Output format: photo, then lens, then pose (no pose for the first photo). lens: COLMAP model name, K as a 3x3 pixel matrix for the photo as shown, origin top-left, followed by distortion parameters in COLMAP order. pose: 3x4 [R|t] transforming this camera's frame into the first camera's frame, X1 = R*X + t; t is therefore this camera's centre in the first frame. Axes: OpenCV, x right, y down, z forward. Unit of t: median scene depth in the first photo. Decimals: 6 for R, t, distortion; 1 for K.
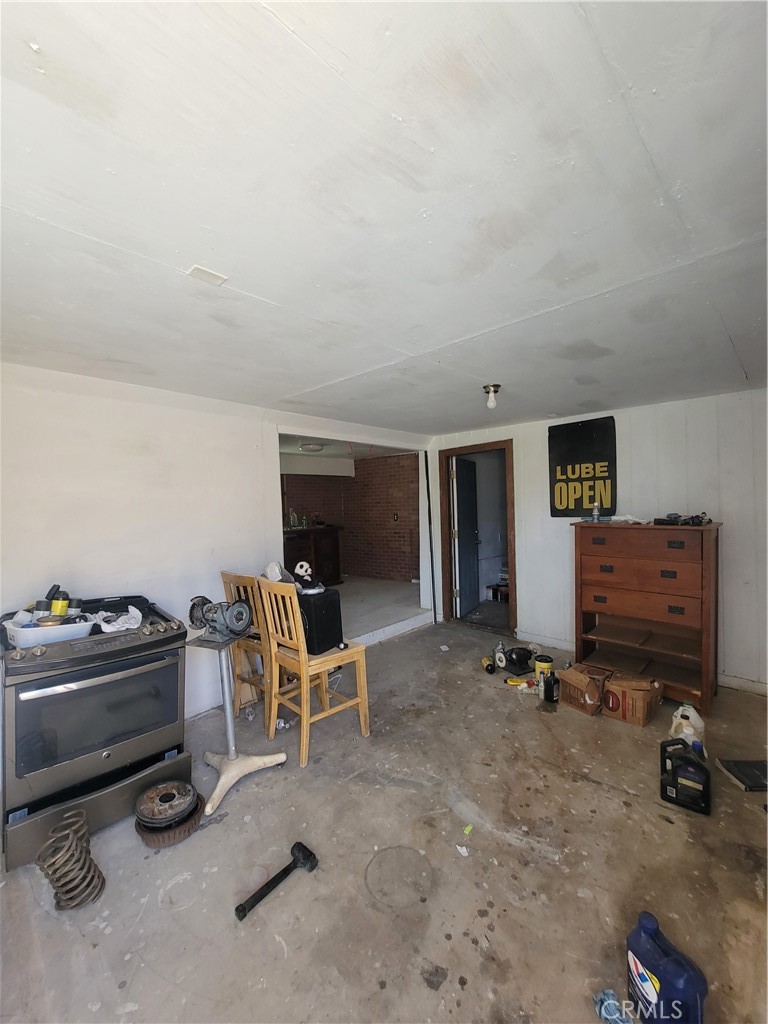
lens RADIAL K [[415.9, 0, 390.3], [0, 415.9, 516.8], [0, 0, 1]] dist [-0.009412, 0.003633]
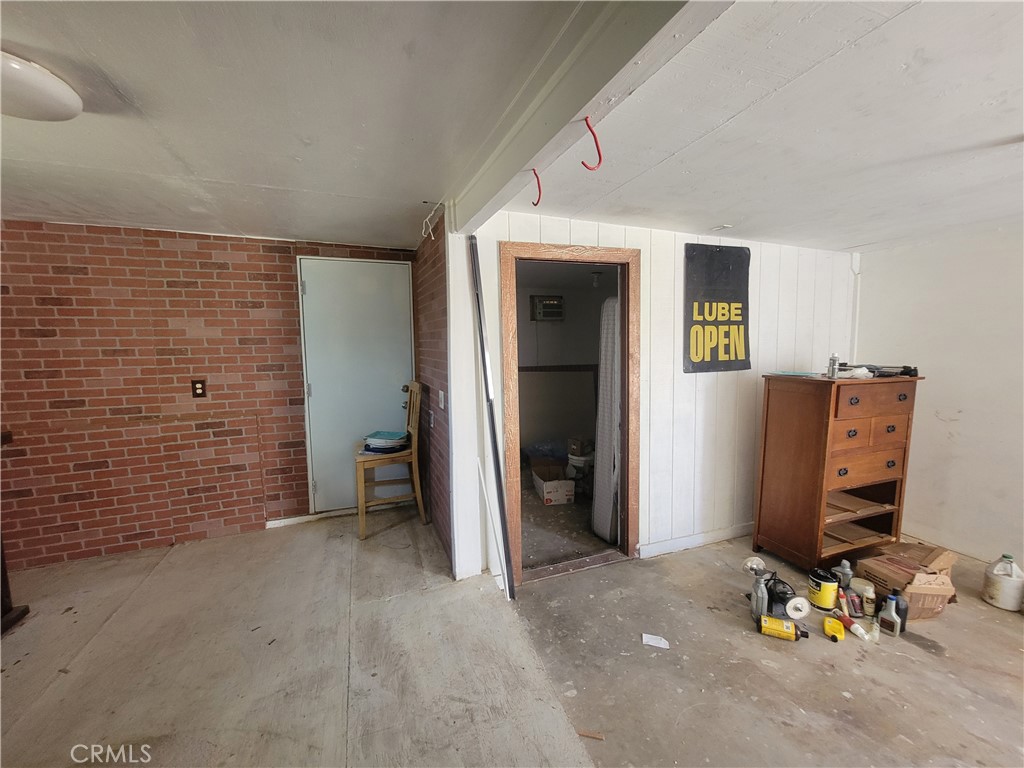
lens RADIAL K [[415.9, 0, 511.2], [0, 415.9, 388.9], [0, 0, 1]] dist [-0.009412, 0.003633]
pose [[0.440220, -0.073811, 0.894851, -0.374930], [0.029057, 0.997265, 0.067964, -0.029123], [-0.897420, -0.003917, 0.441161, 0.935271]]
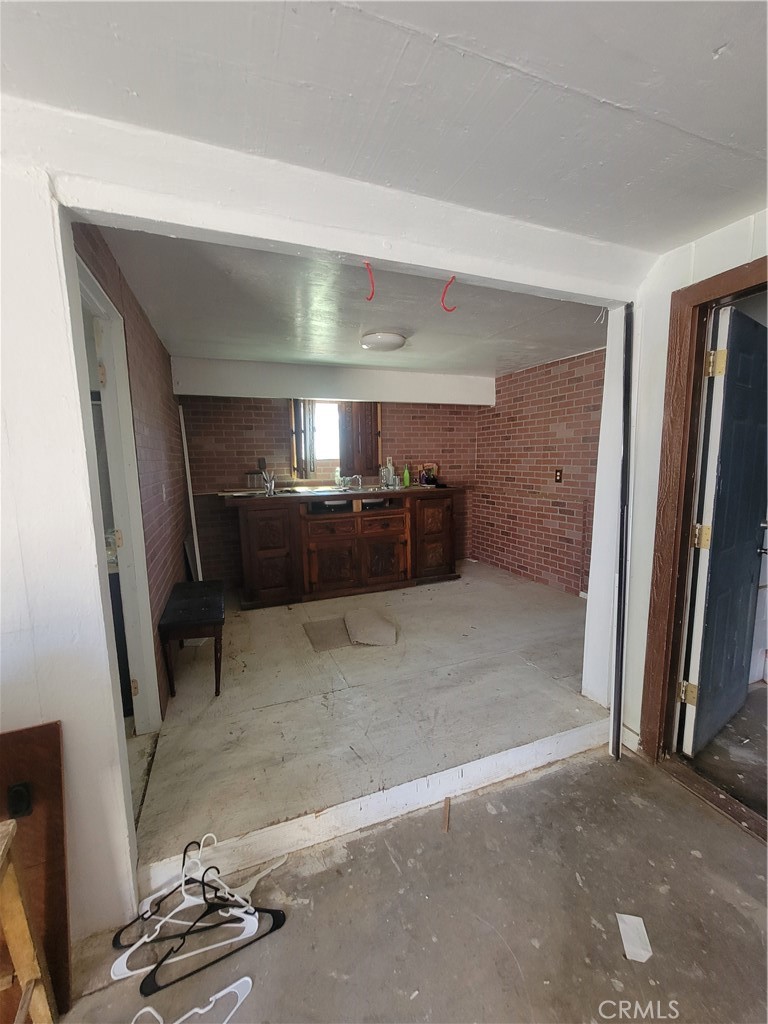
lens RADIAL K [[415.9, 0, 384.4], [0, 415.9, 515.2], [0, 0, 1]] dist [-0.009412, 0.003633]
pose [[0.903790, 0.073729, -0.421578, 0.070193], [-0.022522, 0.991878, 0.125184, -0.018156], [0.427384, -0.103645, 0.898110, 0.686802]]
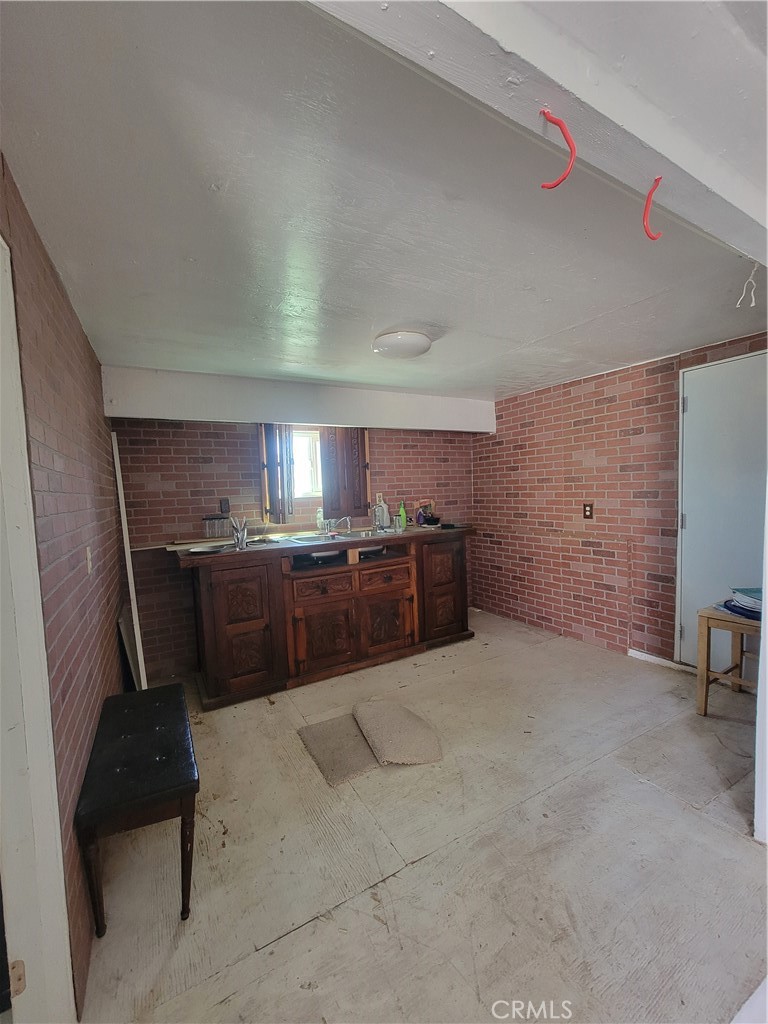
lens RADIAL K [[415.9, 0, 382.4], [0, 415.9, 514.6], [0, 0, 1]] dist [-0.009412, 0.003633]
pose [[0.952357, 0.011743, -0.304759, -0.113538], [0.001751, 0.999031, 0.043966, -0.026568], [0.304980, -0.042405, 0.951414, 0.824345]]
